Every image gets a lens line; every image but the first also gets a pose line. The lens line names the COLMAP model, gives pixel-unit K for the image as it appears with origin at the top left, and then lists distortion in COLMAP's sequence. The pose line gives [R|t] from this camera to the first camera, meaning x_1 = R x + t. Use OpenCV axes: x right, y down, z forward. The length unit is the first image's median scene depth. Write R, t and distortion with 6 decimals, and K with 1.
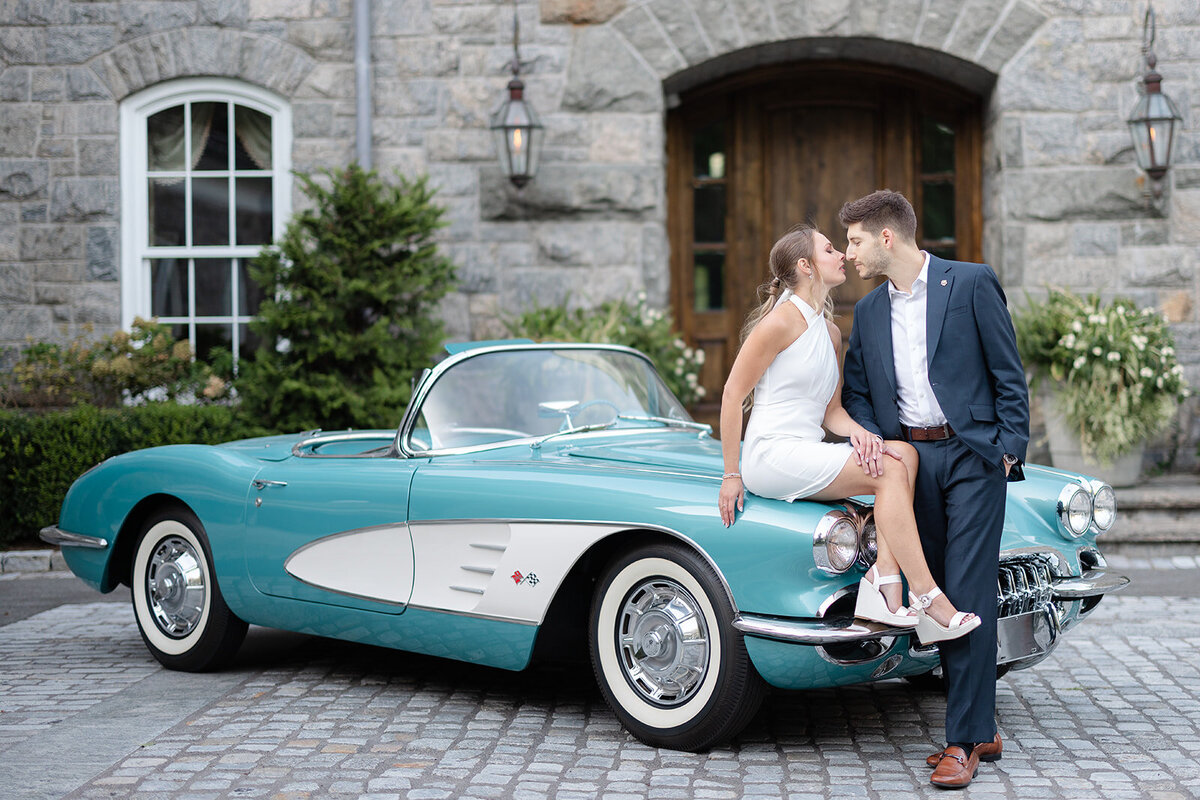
lens RADIAL K [[2110.1, 0, 720.6], [0, 2110.1, 376.4], [0, 0, 1]] dist [-0.013447, 0.000000]
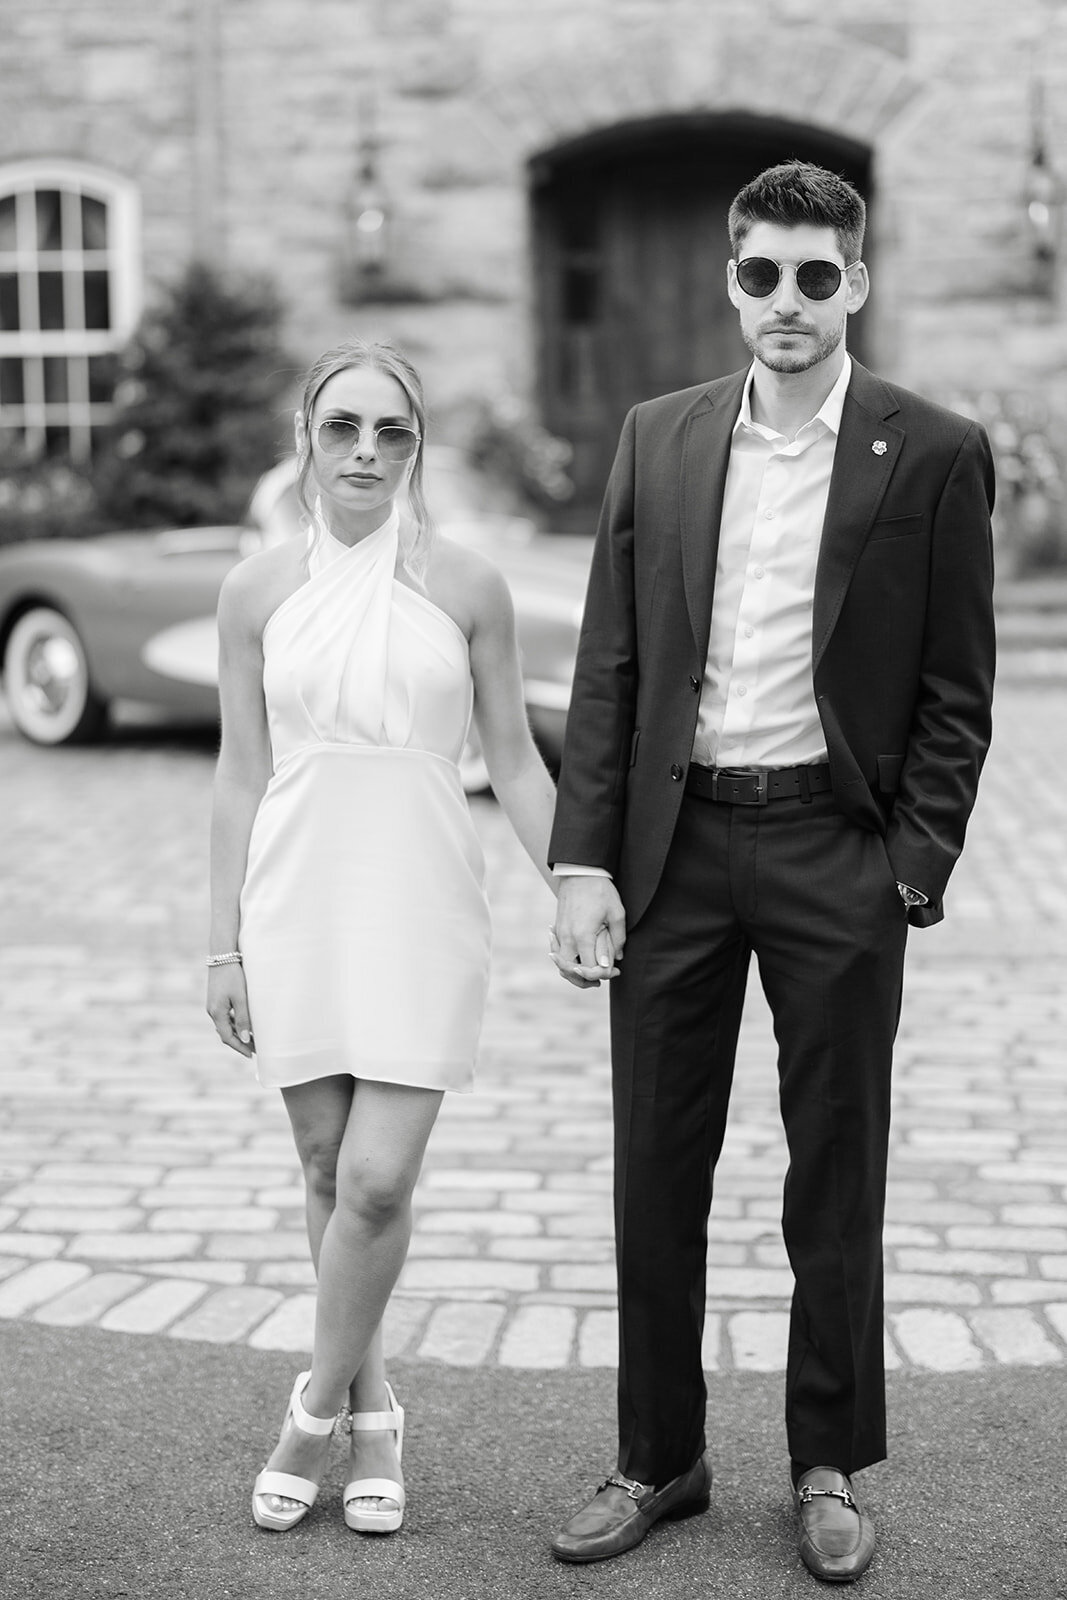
lens RADIAL K [[2813.4, 0, 594.1], [0, 2813.4, 757.4], [0, 0, 1]] dist [-0.013447, 0.000000]
pose [[0.999229, -0.000395, -0.039254, 0.055638], [0.004643, 0.994120, 0.108186, -0.009366], [0.038980, -0.108285, 0.993355, -0.289292]]
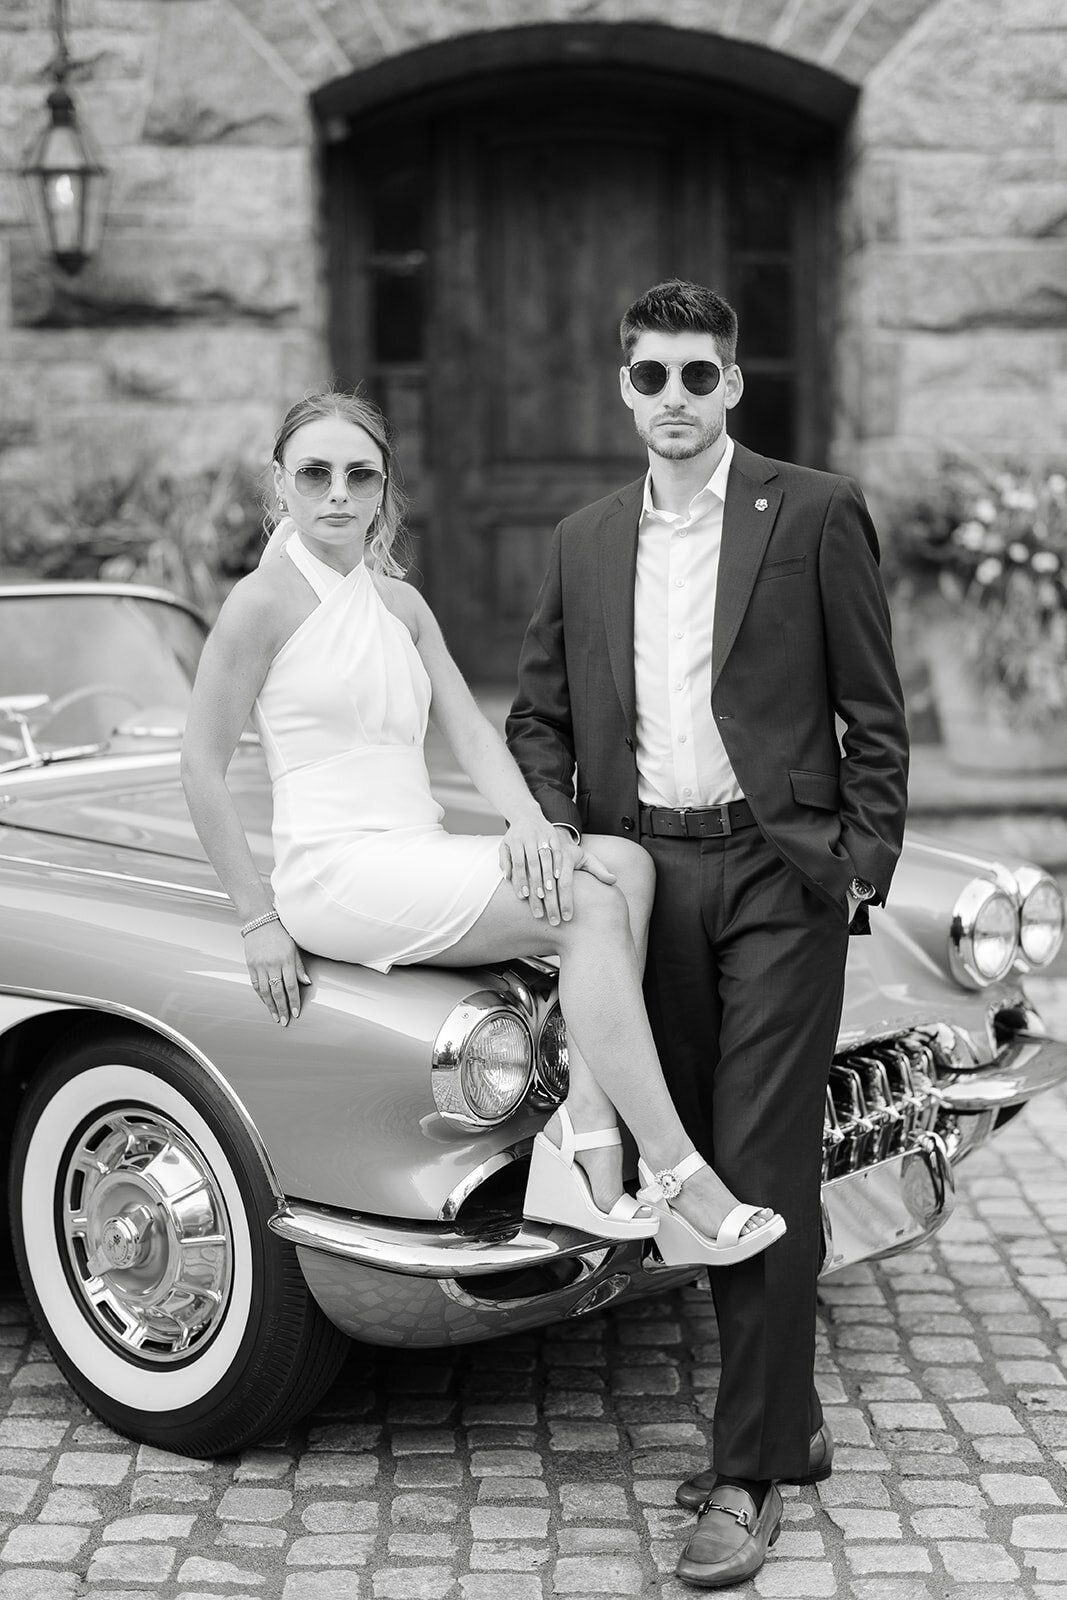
lens RADIAL K [[2813.4, 0, 610.7], [0, 2813.4, 847.5], [0, 0, 1]] dist [-0.013447, 0.000000]
pose [[0.999222, -0.003275, 0.039305, 0.027197], [-0.001251, 0.993412, 0.114592, -0.018726], [-0.039421, -0.114552, 0.992635, 0.177108]]
